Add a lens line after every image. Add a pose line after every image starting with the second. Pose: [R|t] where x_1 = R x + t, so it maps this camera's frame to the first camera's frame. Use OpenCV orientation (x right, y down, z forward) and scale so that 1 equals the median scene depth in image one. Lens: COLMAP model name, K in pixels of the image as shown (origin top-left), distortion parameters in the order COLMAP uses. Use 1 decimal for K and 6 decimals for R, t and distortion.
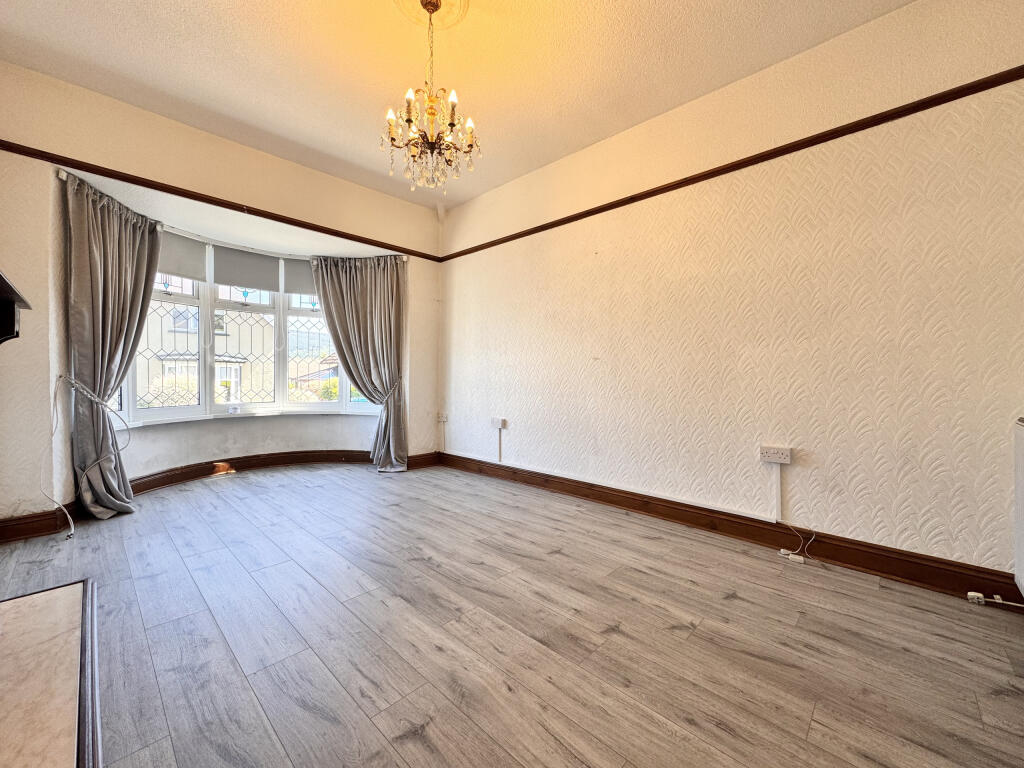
lens RADIAL K [[410.7, 0, 512.2], [0, 410.7, 379.9], [0, 0, 1]] dist [-0.001581, -0.000192]
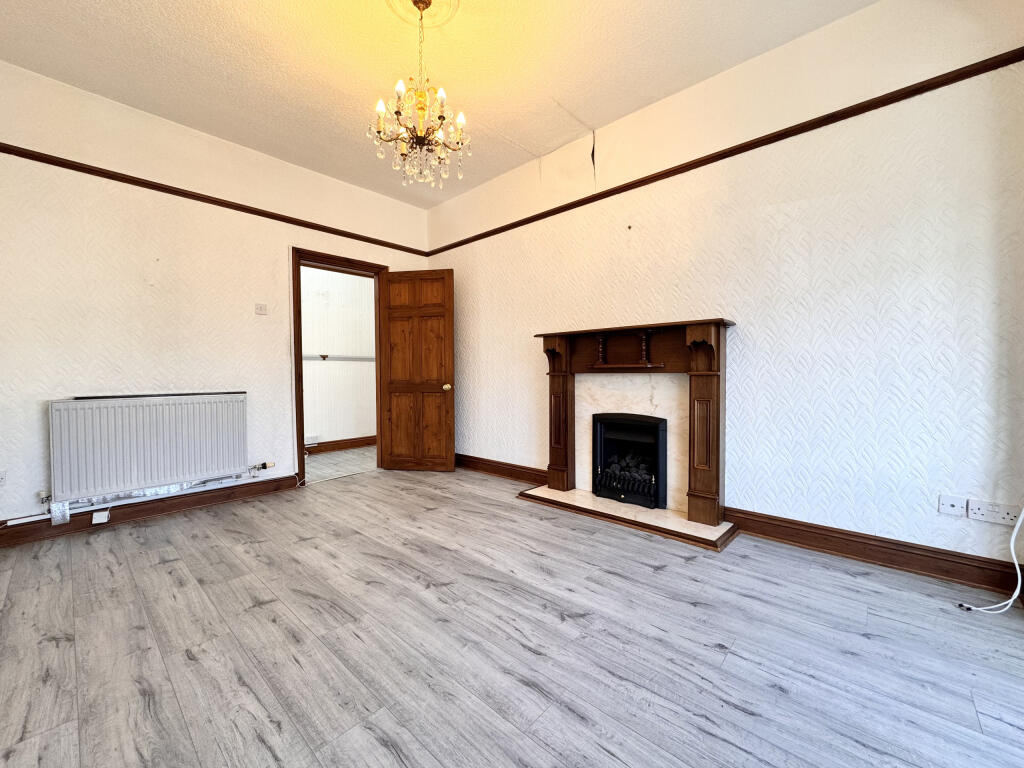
lens RADIAL K [[410.7, 0, 511.9], [0, 410.7, 381.9], [0, 0, 1]] dist [-0.001581, -0.000192]
pose [[-0.999762, 0.002970, -0.021635, -0.405563], [0.002321, 0.999549, 0.029952, -0.014595], [0.021714, 0.029895, -0.999317, 2.088048]]
